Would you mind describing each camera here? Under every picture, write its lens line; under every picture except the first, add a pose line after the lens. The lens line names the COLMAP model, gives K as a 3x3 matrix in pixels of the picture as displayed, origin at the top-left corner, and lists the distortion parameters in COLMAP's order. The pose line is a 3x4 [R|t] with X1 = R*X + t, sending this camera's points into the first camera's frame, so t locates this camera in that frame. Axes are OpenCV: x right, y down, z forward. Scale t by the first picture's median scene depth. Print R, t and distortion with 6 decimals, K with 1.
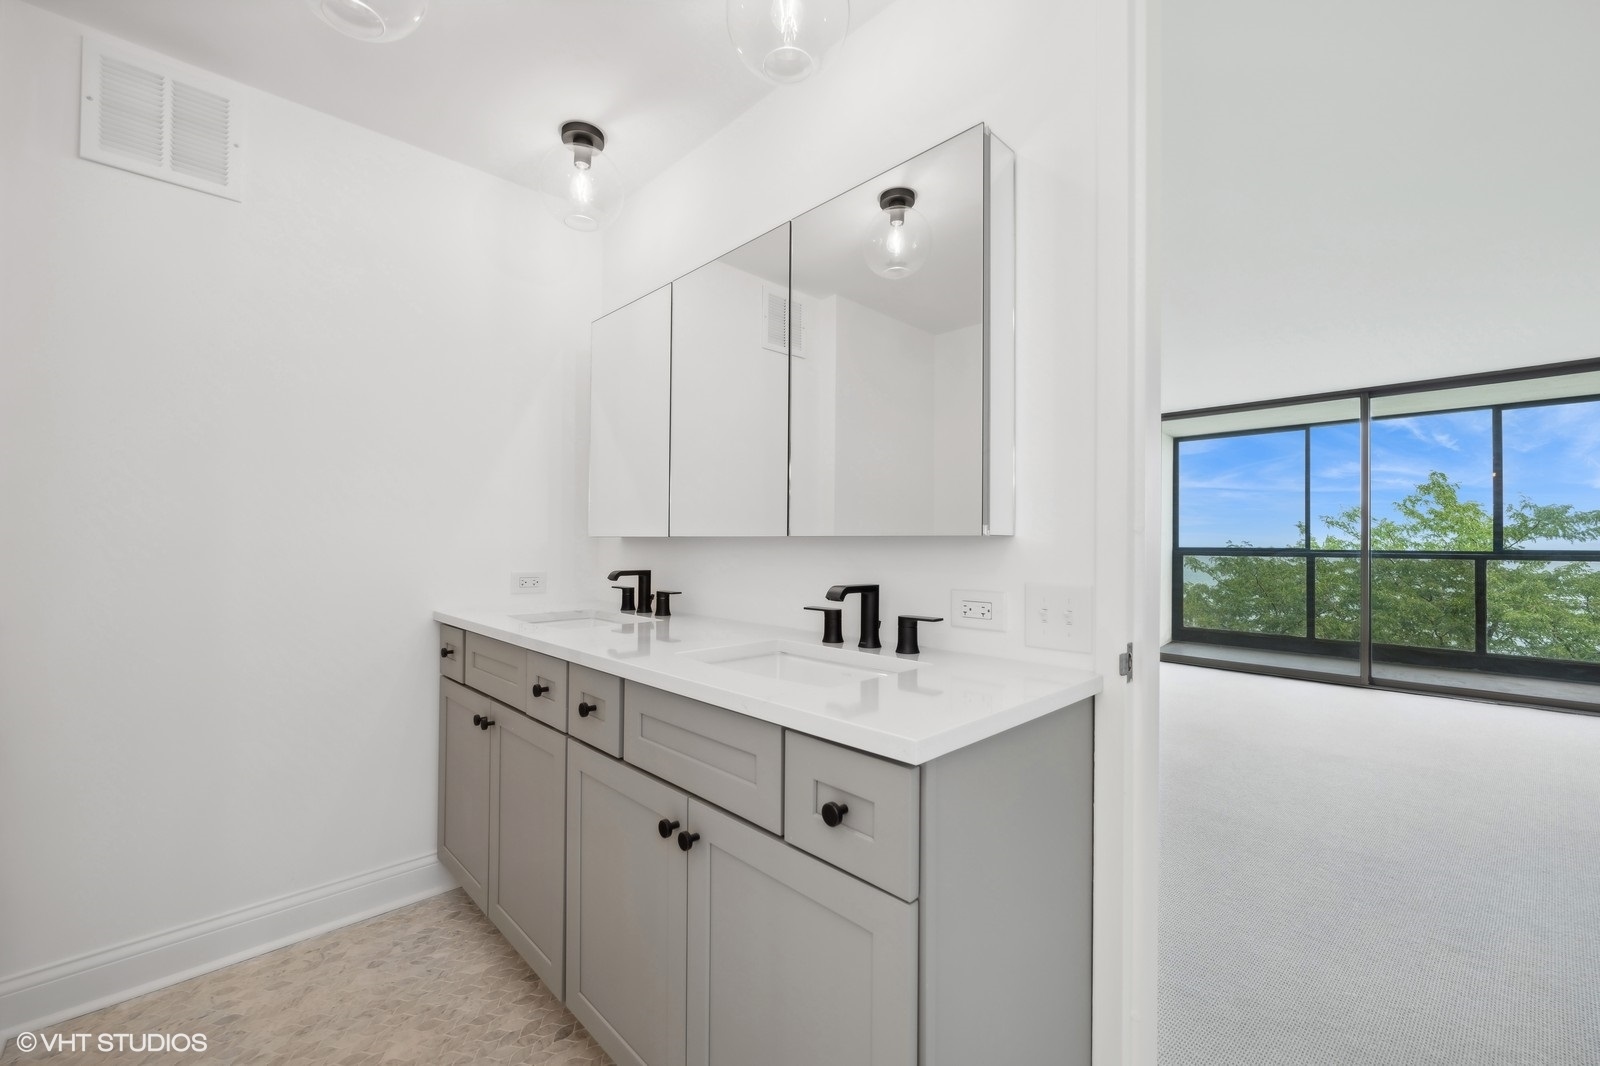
lens RADIAL K [[636.8, 0, 800.0], [0, 636.8, 533.0], [0, 0, 1]] dist [-0.011456, -0.000035]
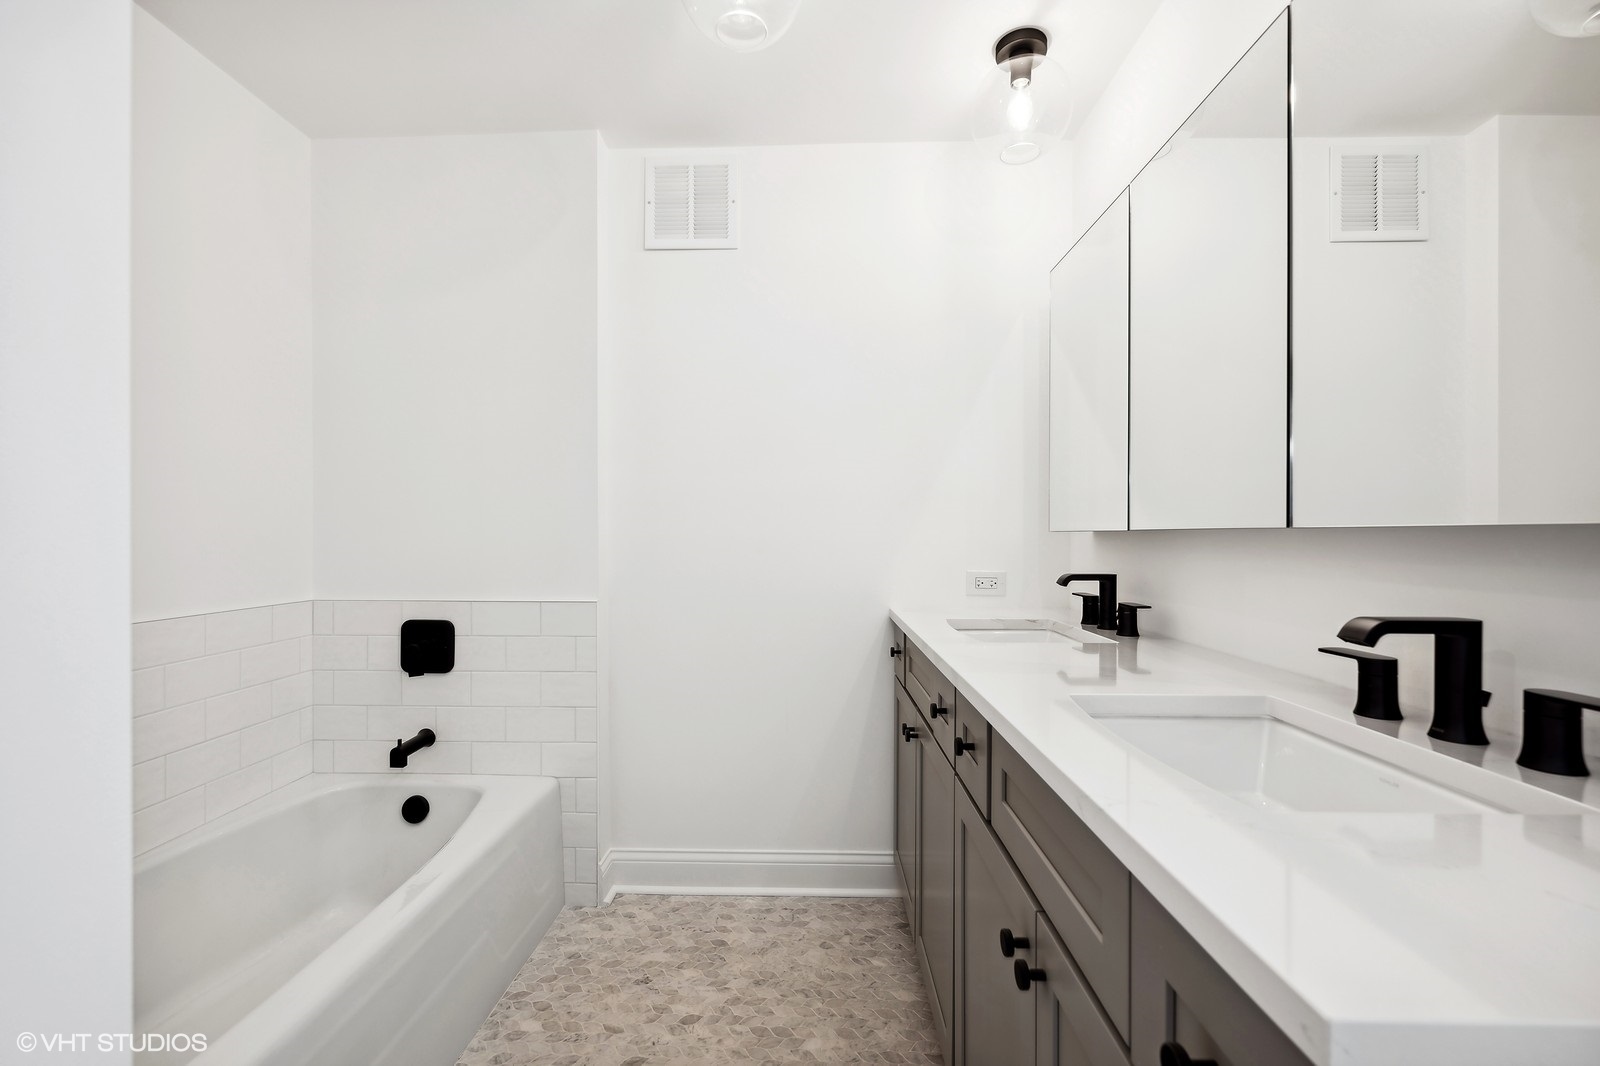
lens RADIAL K [[688.5, 0, 800.0], [0, 688.5, 533.0], [0, 0, 1]] dist [-0.007875, 0.000413]
pose [[0.697364, -0.007154, -0.716681, 0.113063], [0.012971, 0.999912, 0.002641, 0.002317], [0.716599, -0.011138, 0.697396, 0.193637]]
